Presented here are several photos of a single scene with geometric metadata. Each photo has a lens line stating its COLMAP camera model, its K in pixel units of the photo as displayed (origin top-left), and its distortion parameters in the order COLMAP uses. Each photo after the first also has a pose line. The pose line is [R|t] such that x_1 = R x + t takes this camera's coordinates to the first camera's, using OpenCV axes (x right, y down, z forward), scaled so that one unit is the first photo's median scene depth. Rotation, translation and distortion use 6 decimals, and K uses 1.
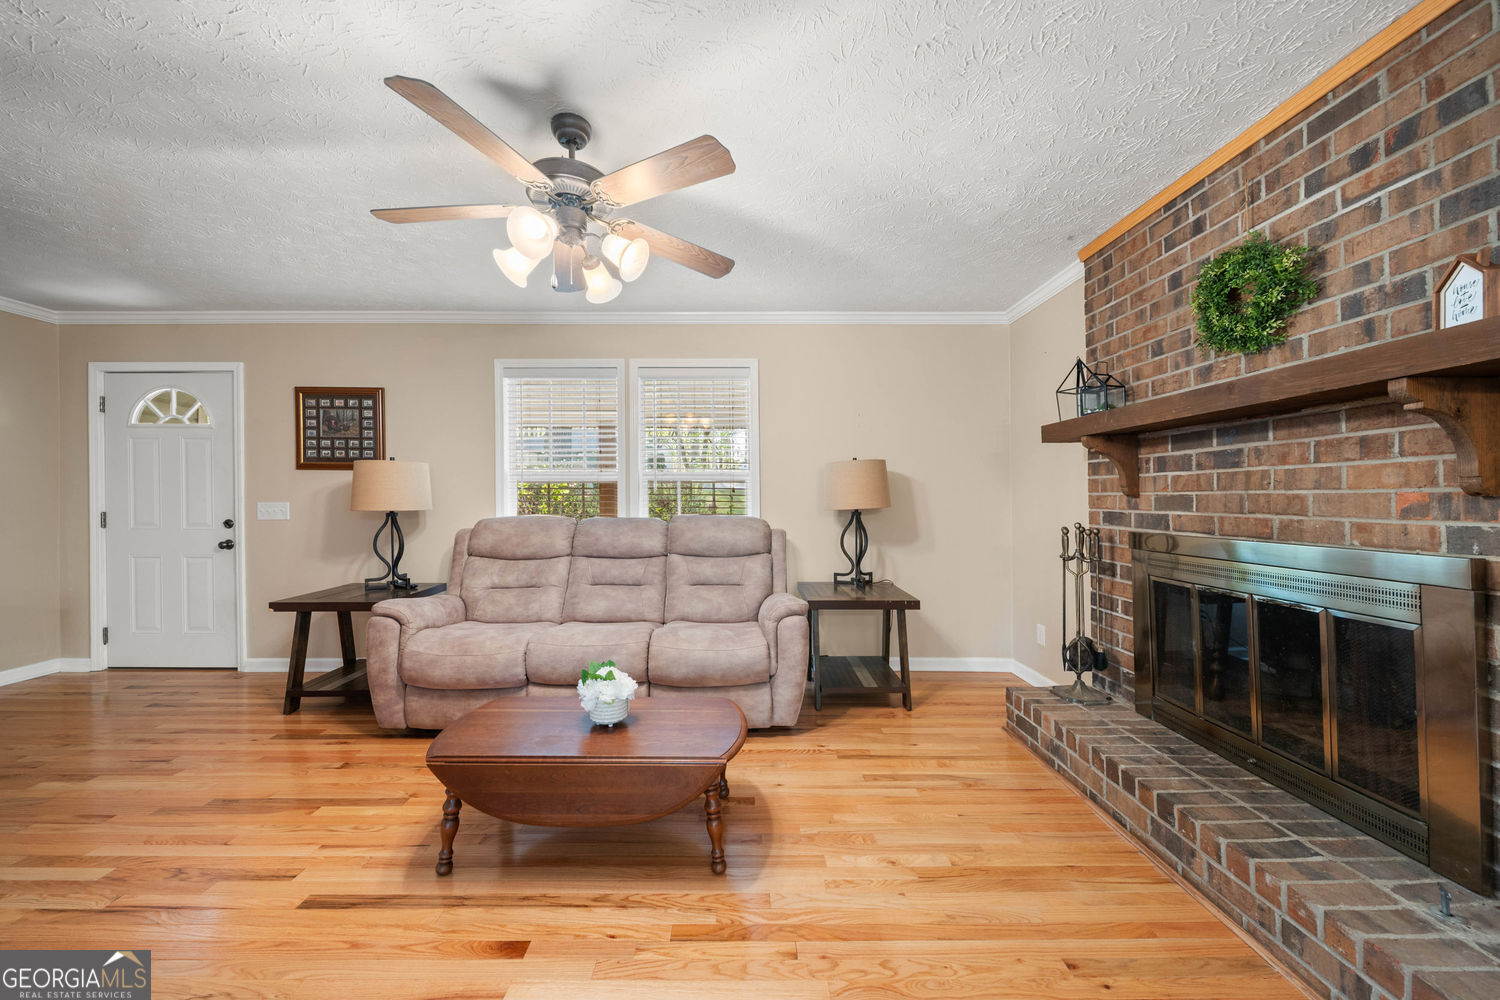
lens RADIAL K [[543.6, 0, 742.9], [0, 543.6, 508.6], [0, 0, 1]] dist [0.000220, -0.000905]
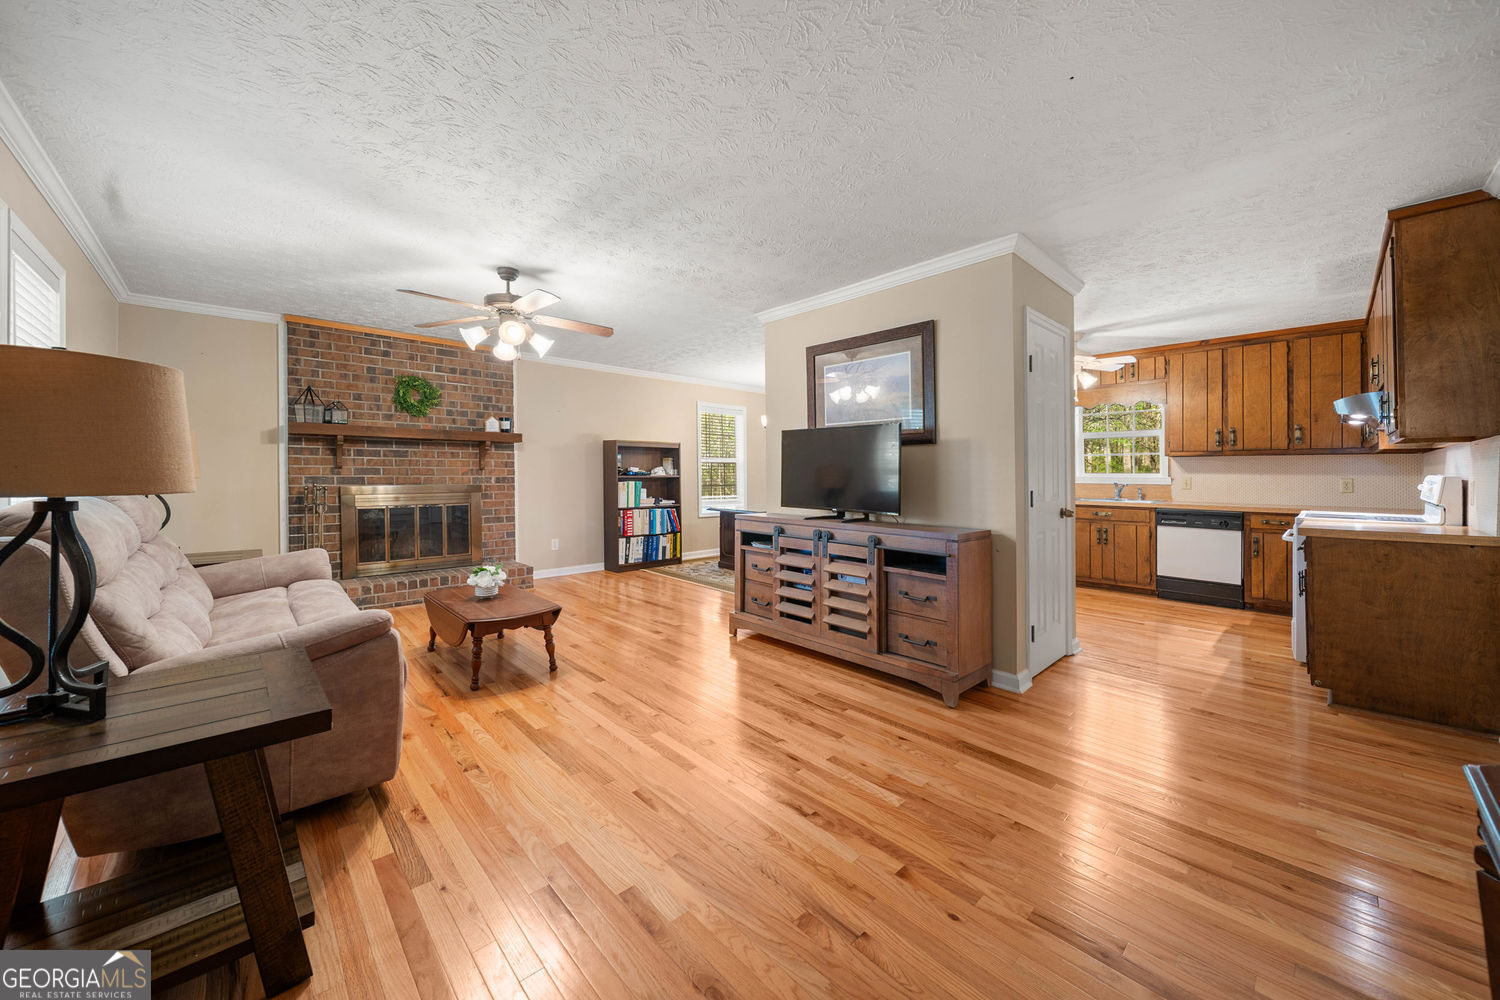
lens RADIAL K [[543.6, 0, 748.0], [0, 543.6, 492.8], [0, 0, 1]] dist [0.000220, -0.000905]
pose [[-0.679945, -0.029521, 0.732668, -1.785521], [0.009052, 0.998775, 0.048644, -0.016668], [-0.733207, 0.039708, -0.678845, 1.331714]]
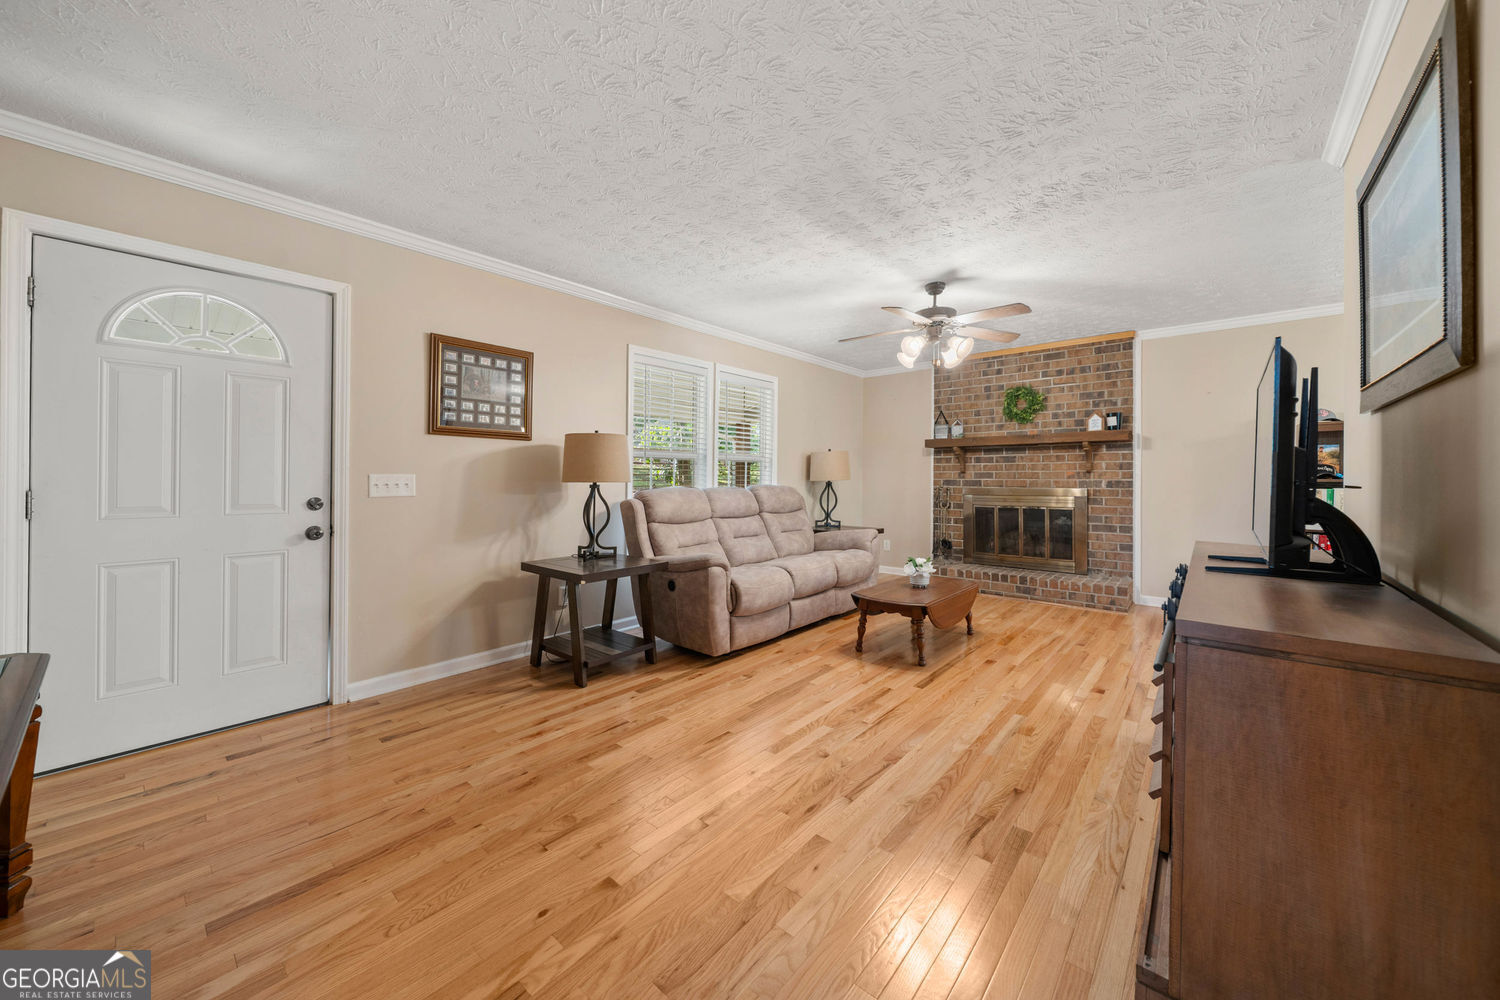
lens RADIAL K [[543.6, 0, 753.1], [0, 543.6, 498.8], [0, 0, 1]] dist [0.000220, -0.000905]
pose [[0.651621, -0.028109, 0.758024, -1.802815], [0.014928, 0.999595, 0.024234, 0.020415], [-0.758398, -0.004476, 0.651776, 0.155976]]
